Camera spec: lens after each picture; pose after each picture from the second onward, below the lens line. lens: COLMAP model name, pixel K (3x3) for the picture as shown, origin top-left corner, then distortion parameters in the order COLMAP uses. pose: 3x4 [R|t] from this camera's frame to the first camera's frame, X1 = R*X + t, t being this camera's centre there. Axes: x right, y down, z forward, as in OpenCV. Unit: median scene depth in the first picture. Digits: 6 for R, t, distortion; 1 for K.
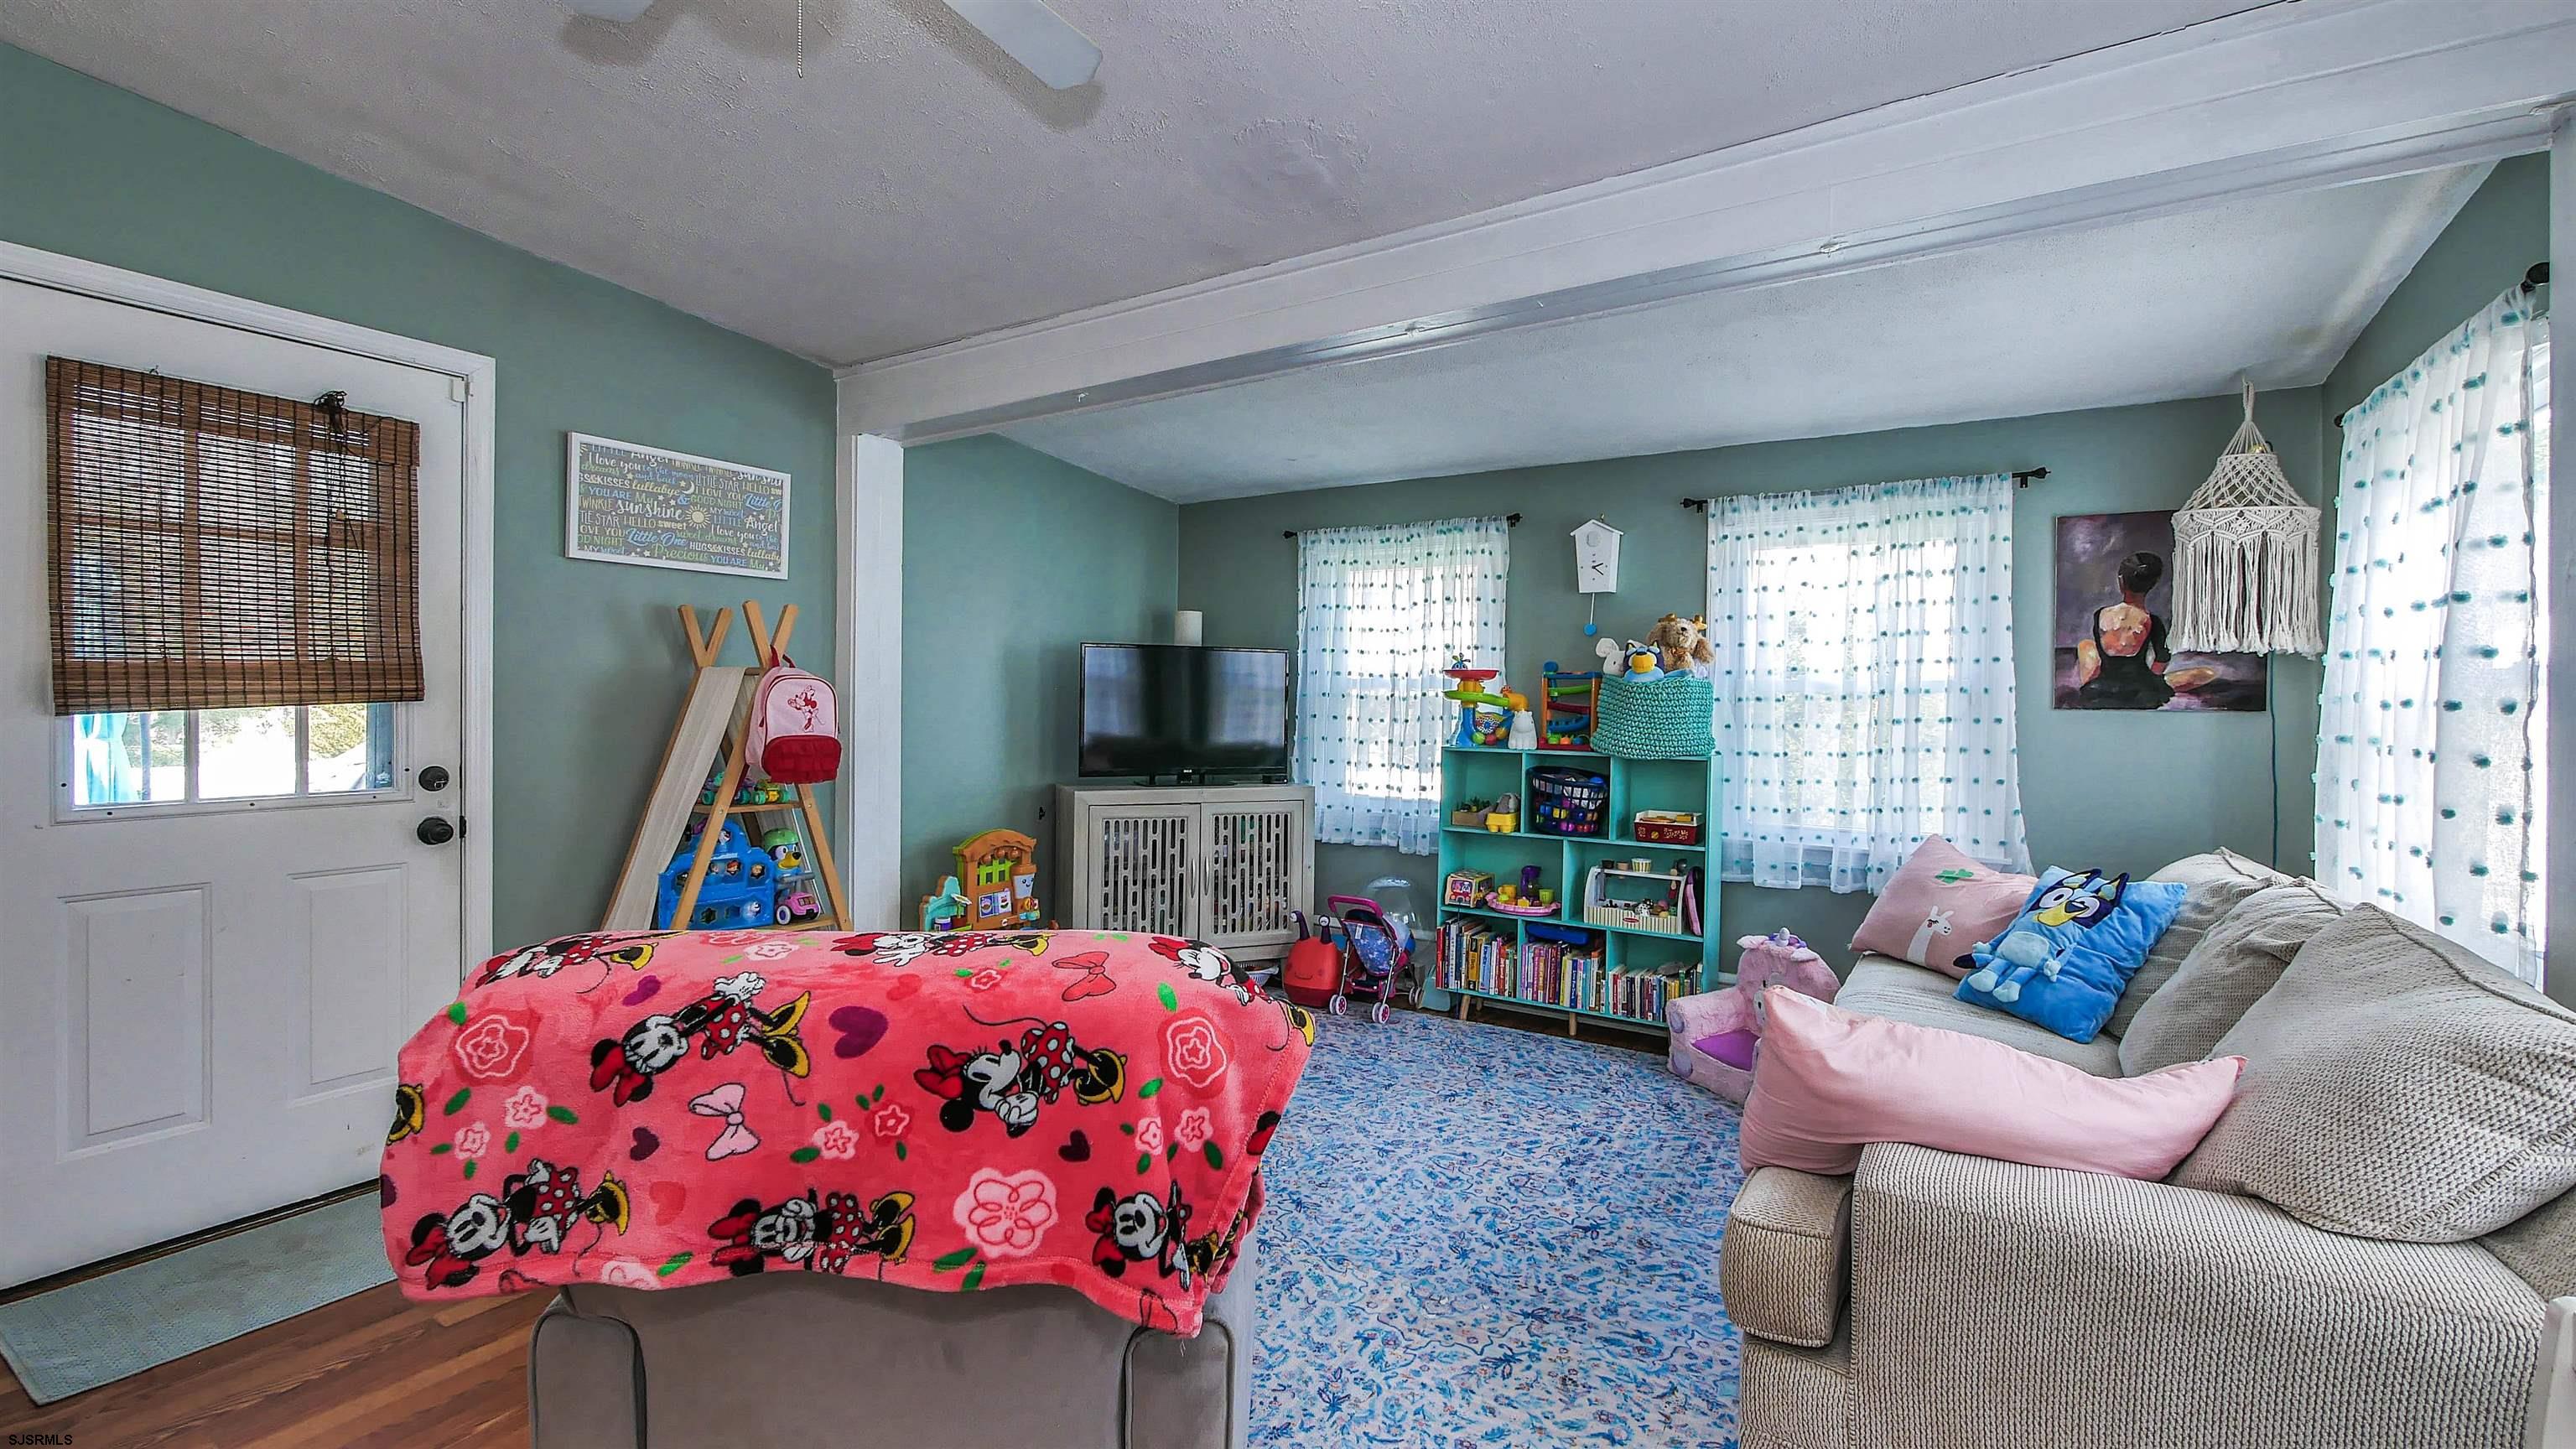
lens RADIAL K [[1060.5, 0, 1287.9], [0, 1060.5, 707.0], [0, 0, 1]] dist [-0.007353, 0.000073]
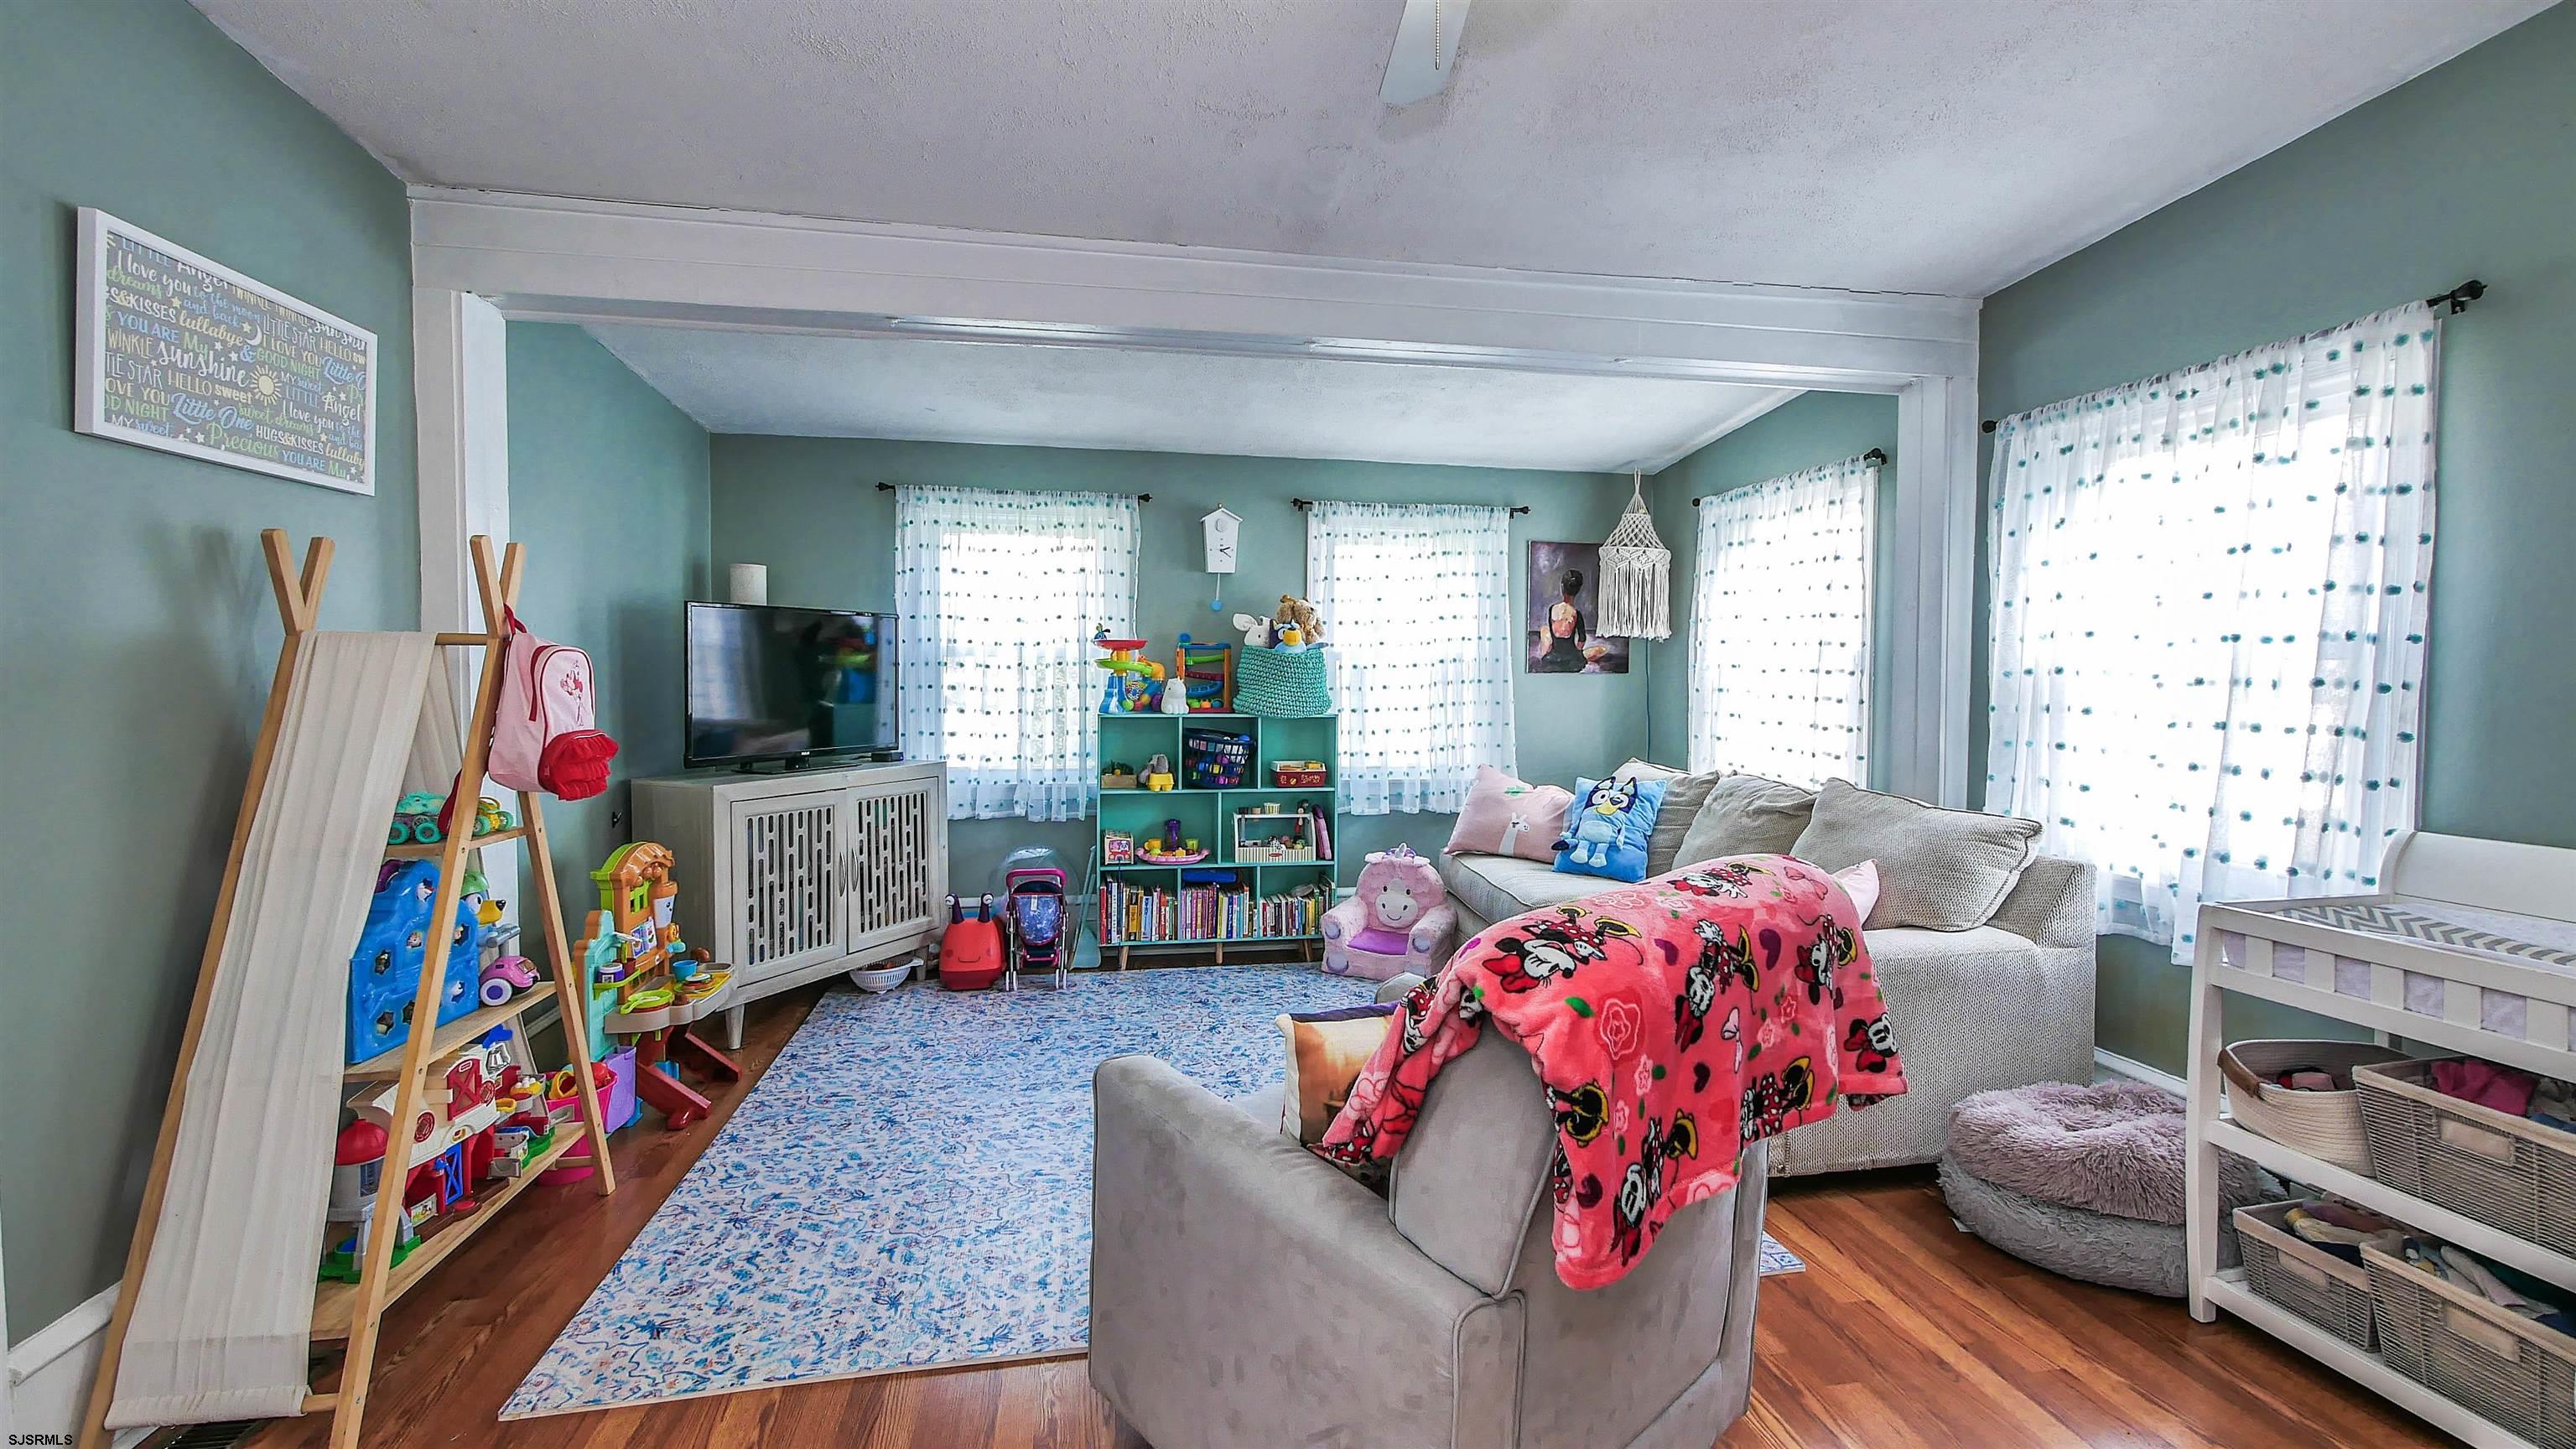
lens RADIAL K [[1060.5, 0, 1287.9], [0, 1060.5, 707.0], [0, 0, 1]] dist [-0.007353, 0.000073]
pose [[0.739796, -0.032344, 0.672053, -0.455711], [0.006862, 0.999155, 0.040533, -0.011314], [-0.672796, -0.025374, 0.739393, 0.120977]]
